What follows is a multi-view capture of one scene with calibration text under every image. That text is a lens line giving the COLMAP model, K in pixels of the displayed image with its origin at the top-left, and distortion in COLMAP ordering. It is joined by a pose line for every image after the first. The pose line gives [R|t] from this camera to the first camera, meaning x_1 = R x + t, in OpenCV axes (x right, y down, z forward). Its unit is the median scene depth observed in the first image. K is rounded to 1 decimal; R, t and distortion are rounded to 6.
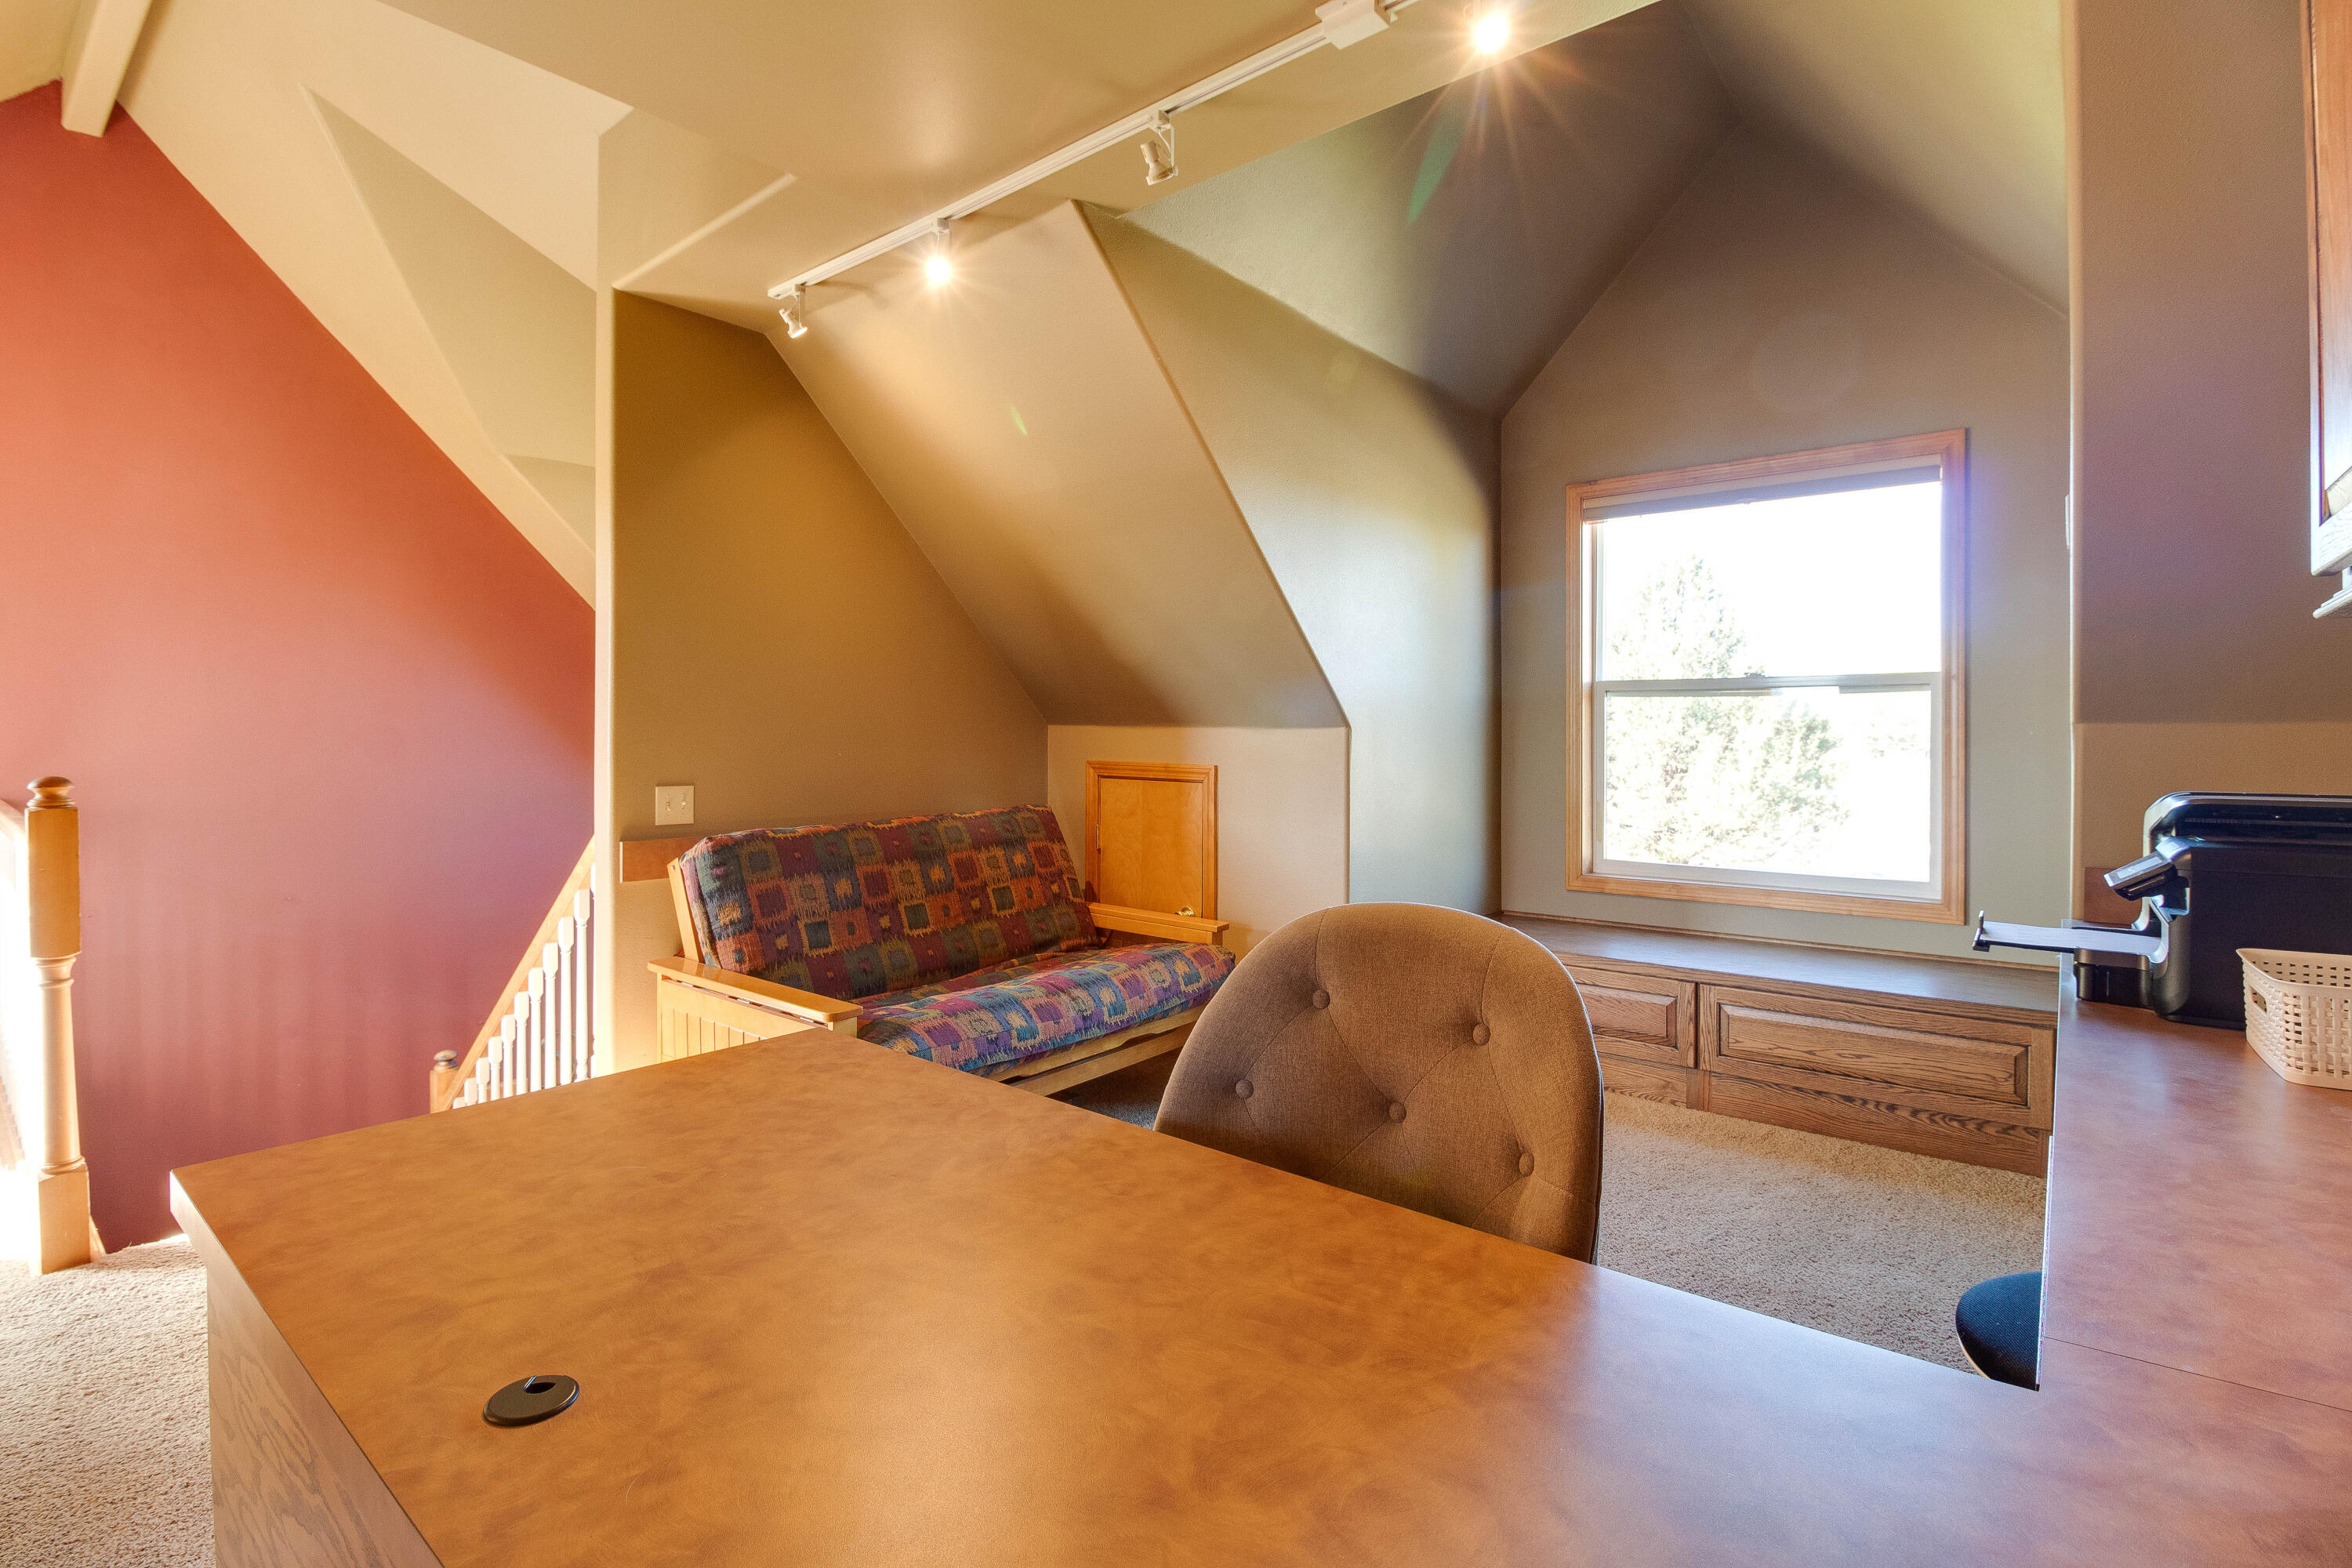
lens RADIAL K [[1105.3, 0, 1182.6], [0, 1105.3, 740.5], [0, 0, 1]] dist [-0.008243, -0.009783]
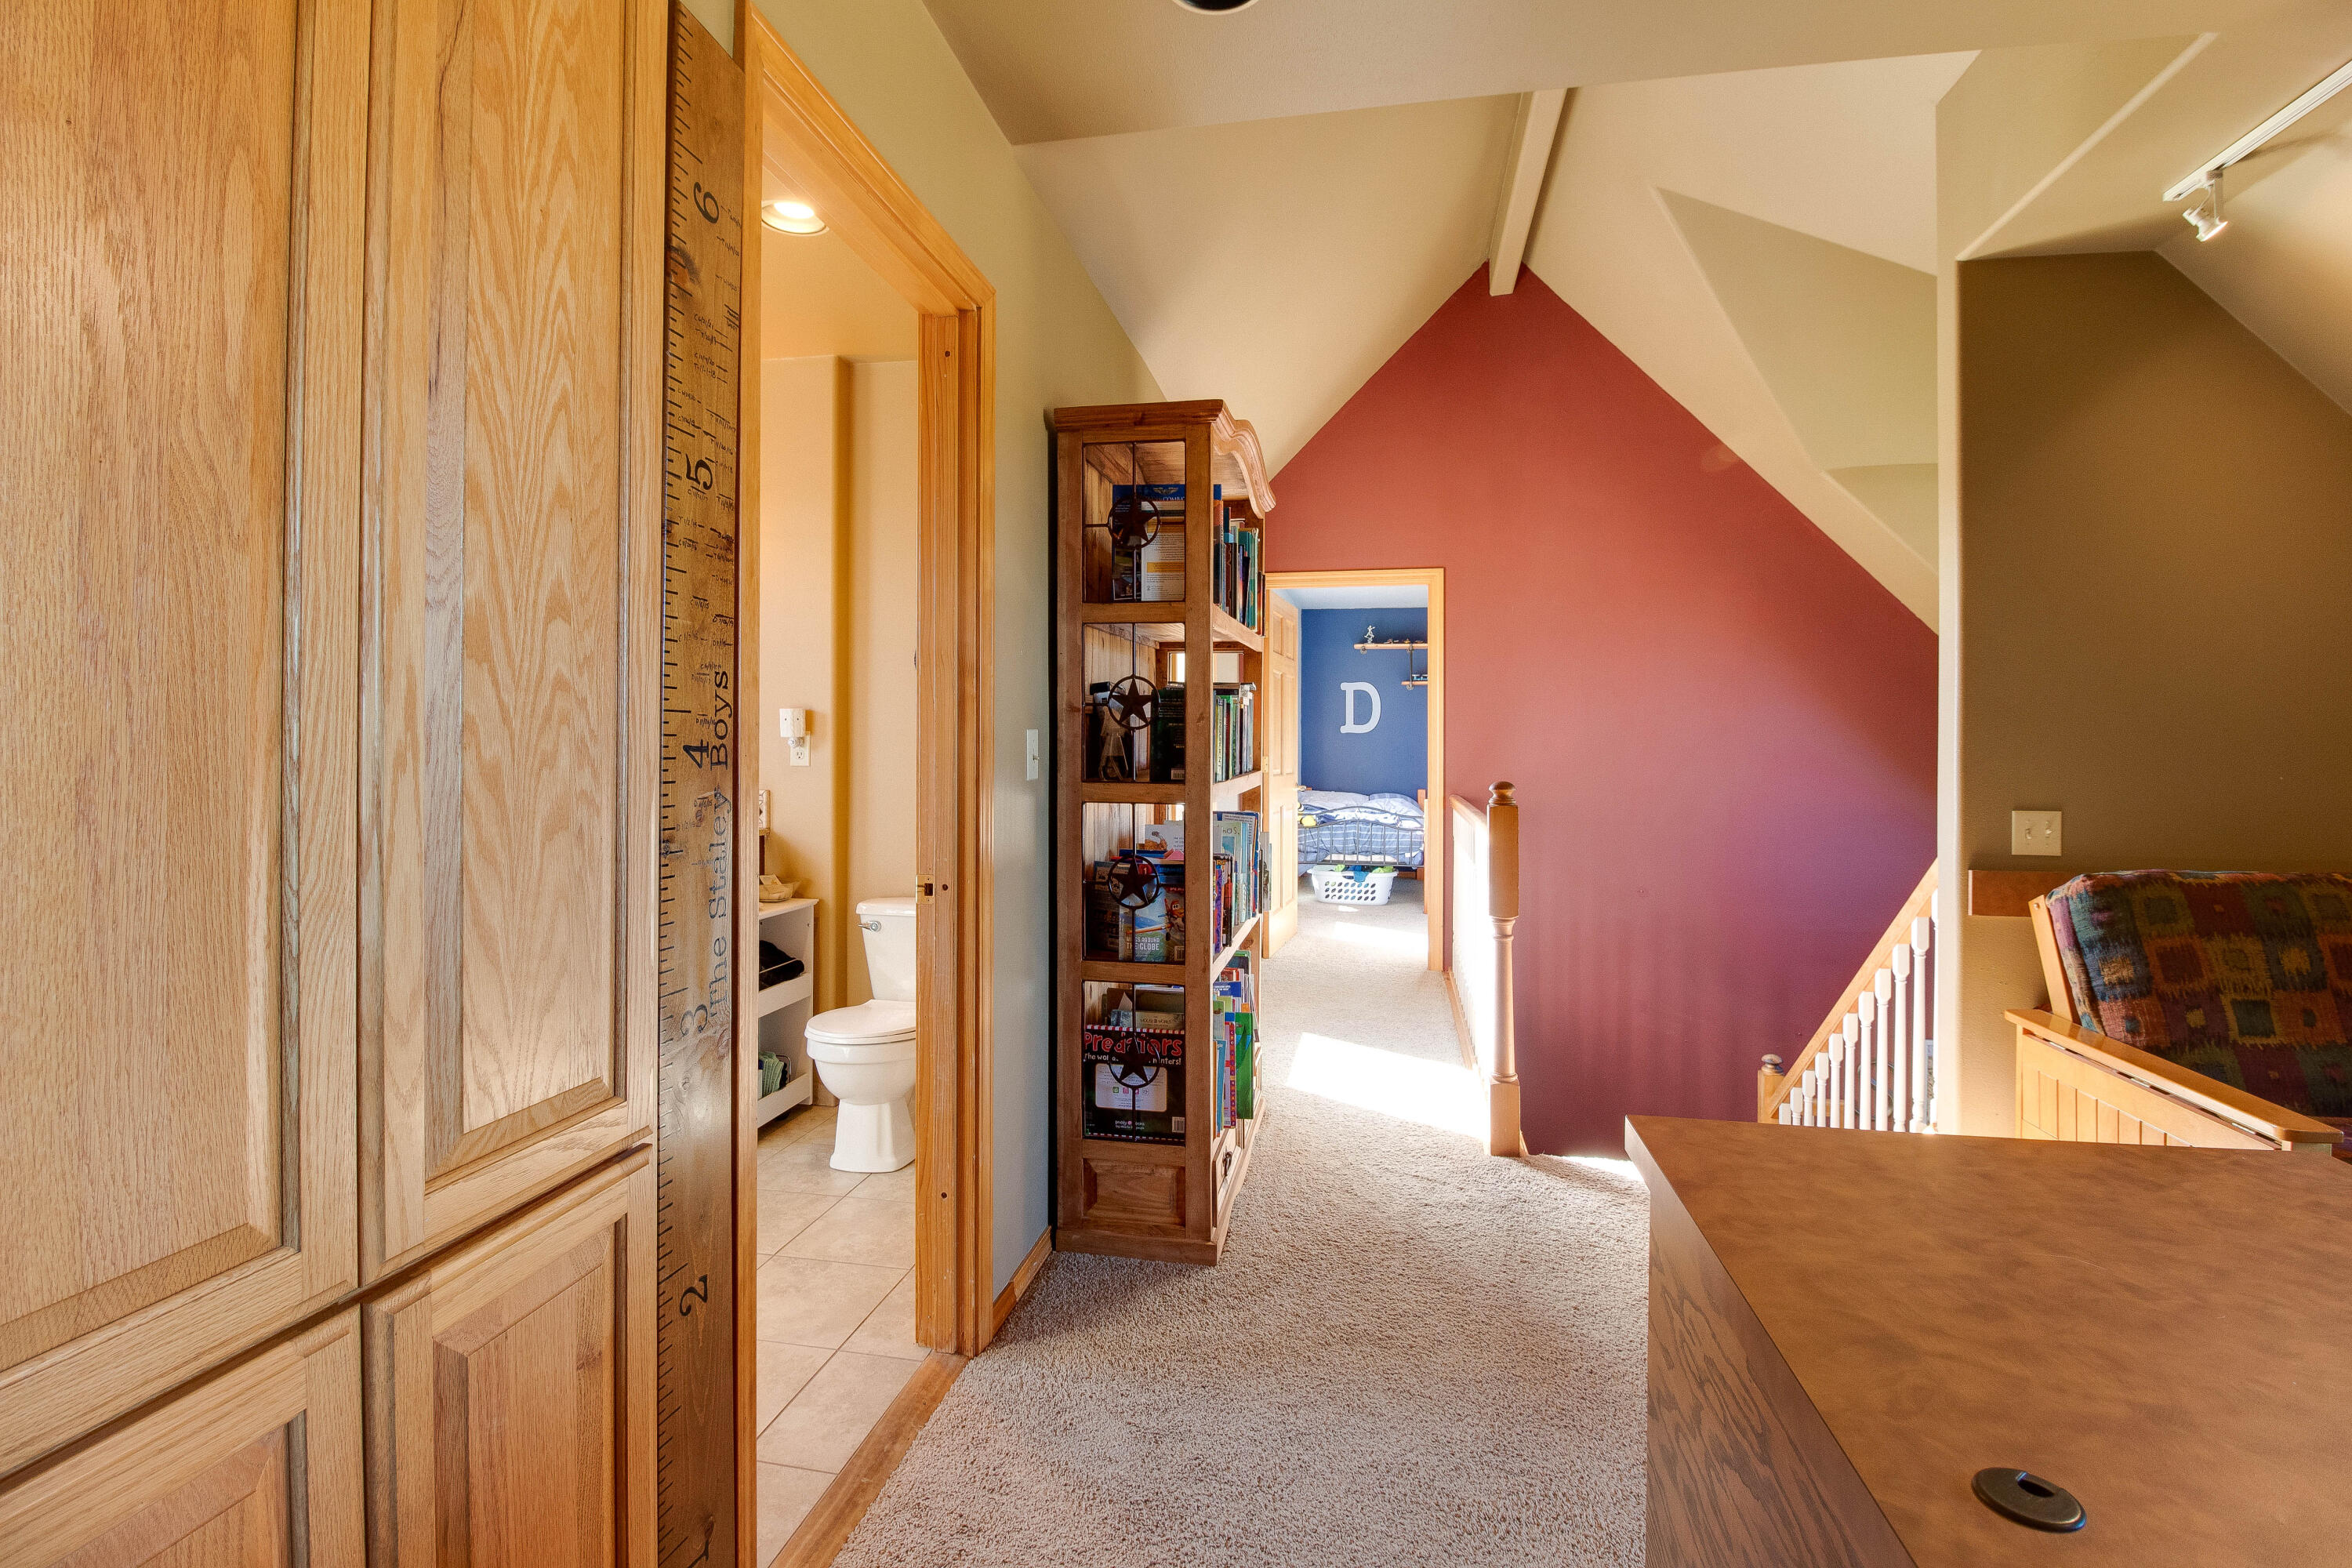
lens RADIAL K [[1105.3, 0, 1158.8], [0, 1105.3, 745.2], [0, 0, 1]] dist [-0.008243, -0.009783]
pose [[0.473988, -0.001585, -0.880530, -0.033398], [-0.007576, 0.999954, -0.005879, 0.000051], [0.880499, 0.009457, 0.473955, -0.009694]]
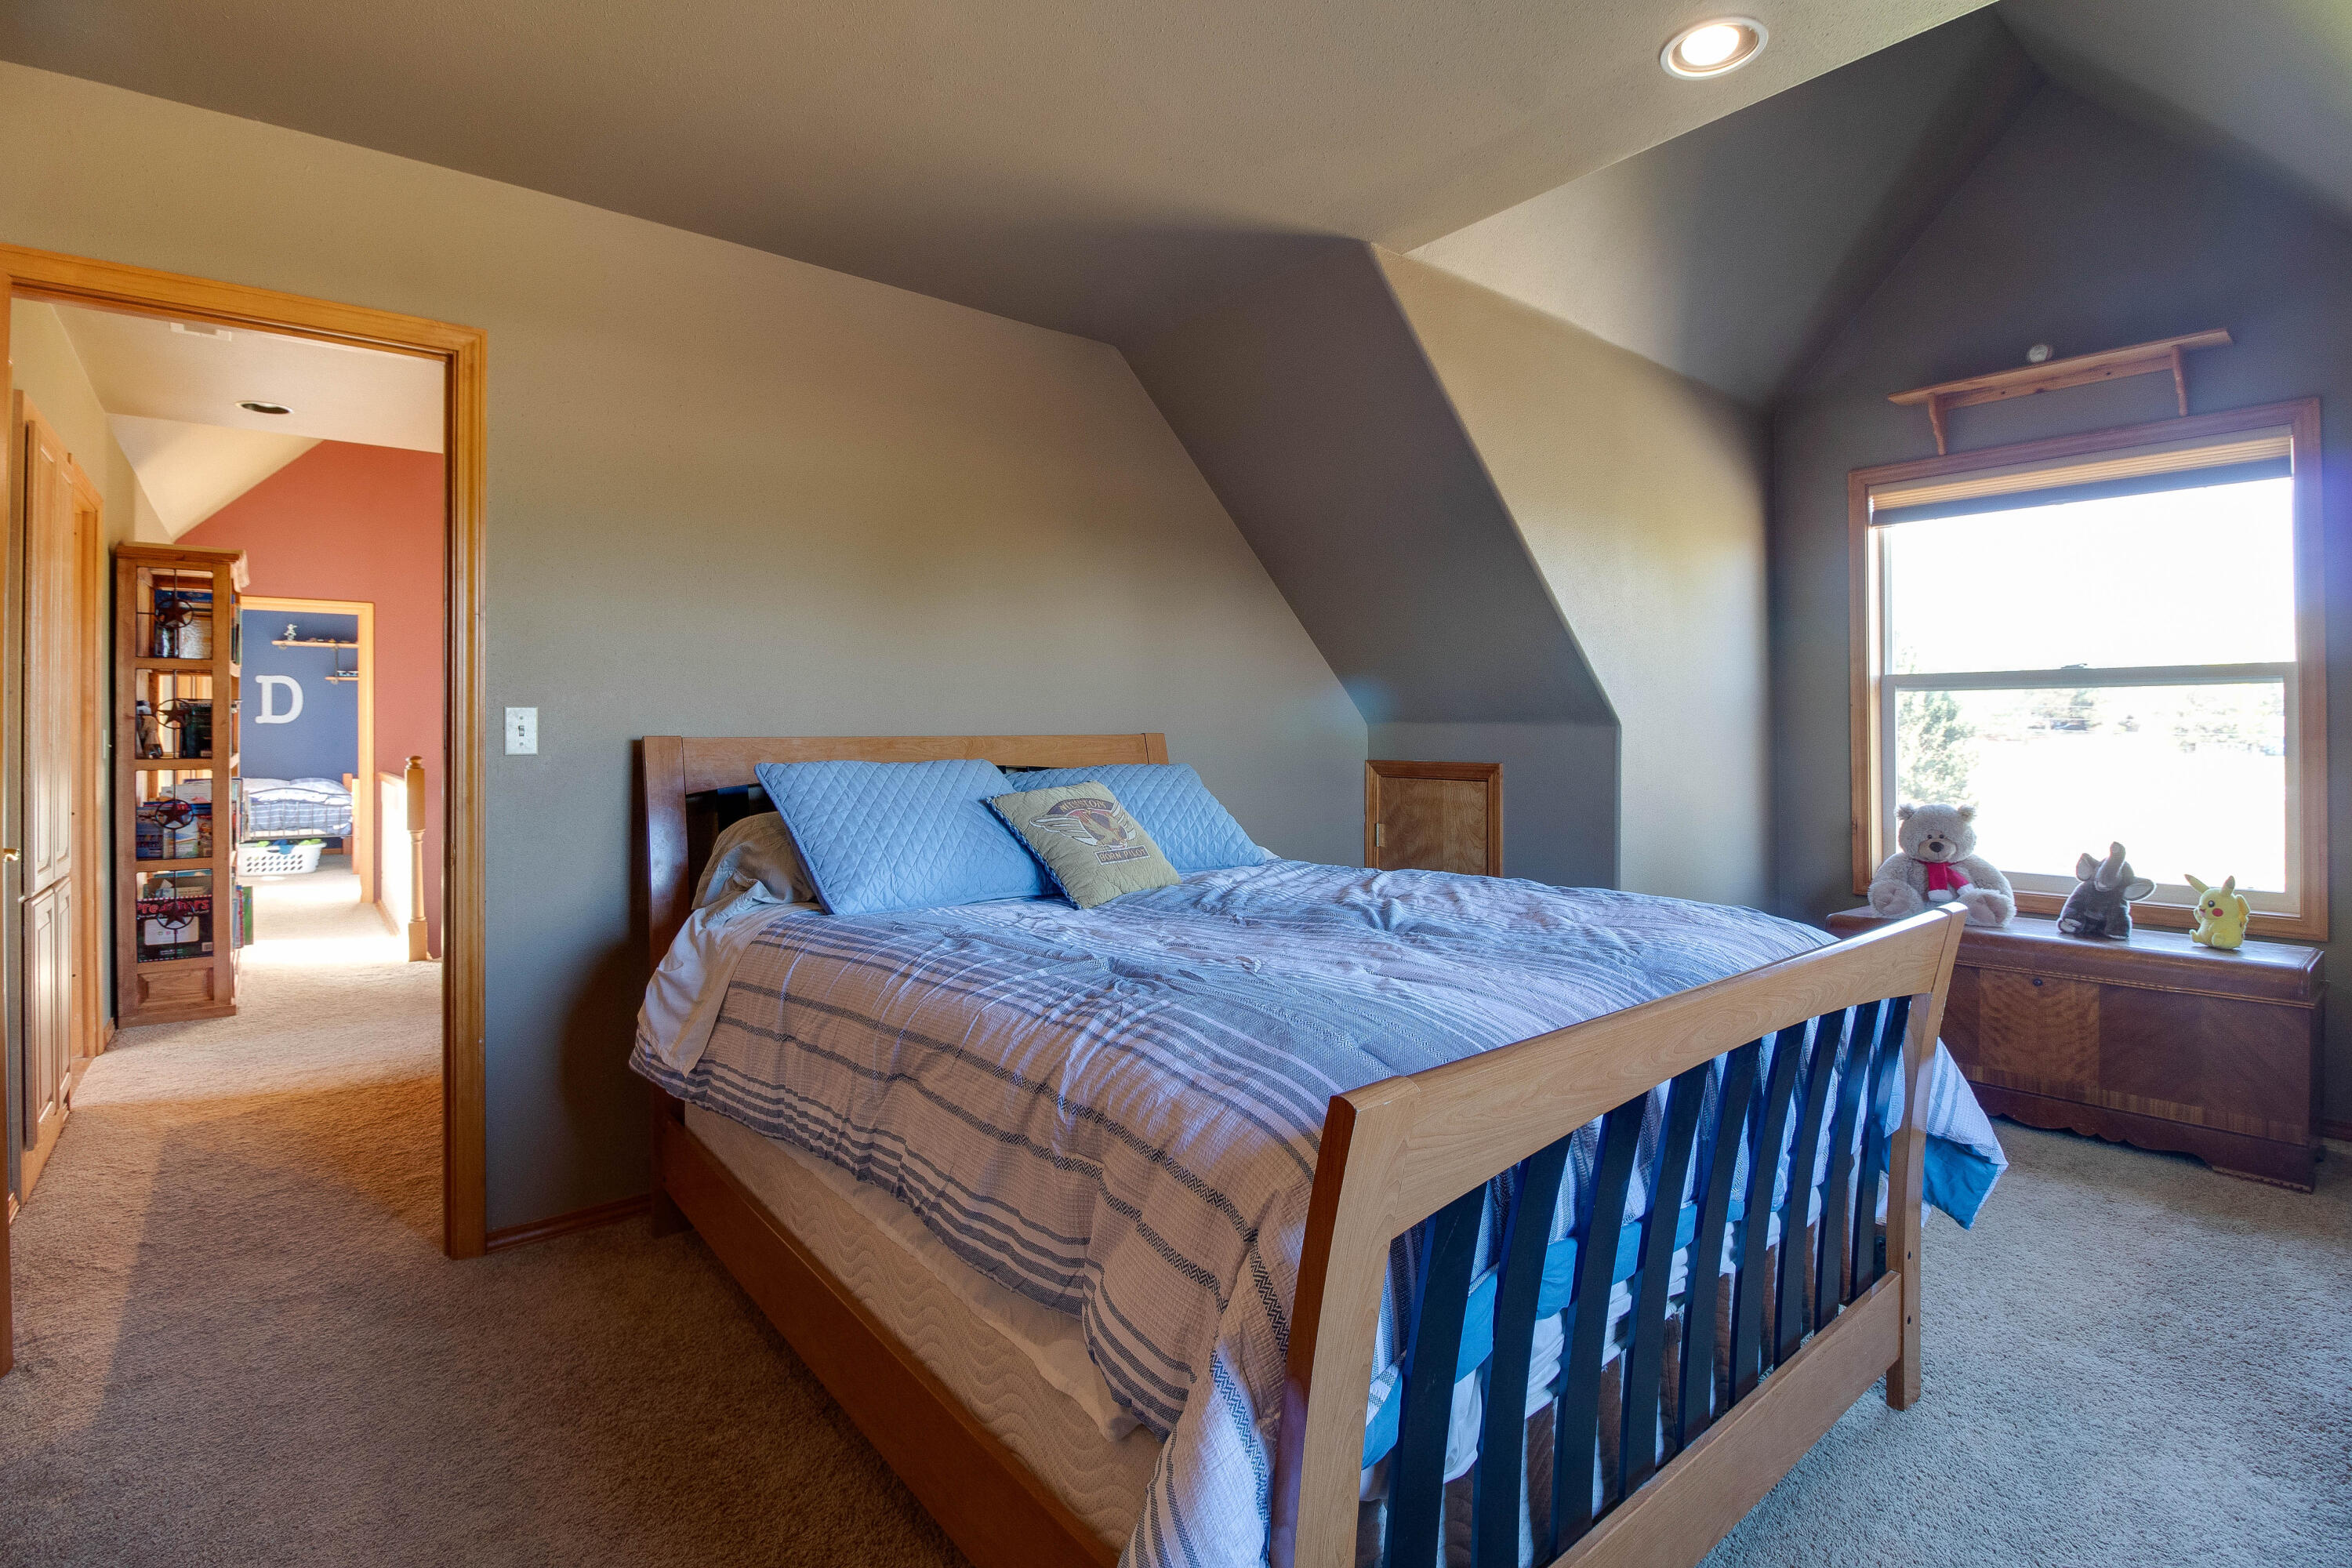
lens RADIAL K [[1105.3, 0, 1175.0], [0, 1105.3, 729.5], [0, 0, 1]] dist [-0.008243, -0.009783]
pose [[0.982109, -0.004879, -0.188252, 0.879797], [0.003258, 0.999955, -0.008916, 0.001718], [0.188287, 0.008143, 0.982080, -0.870917]]
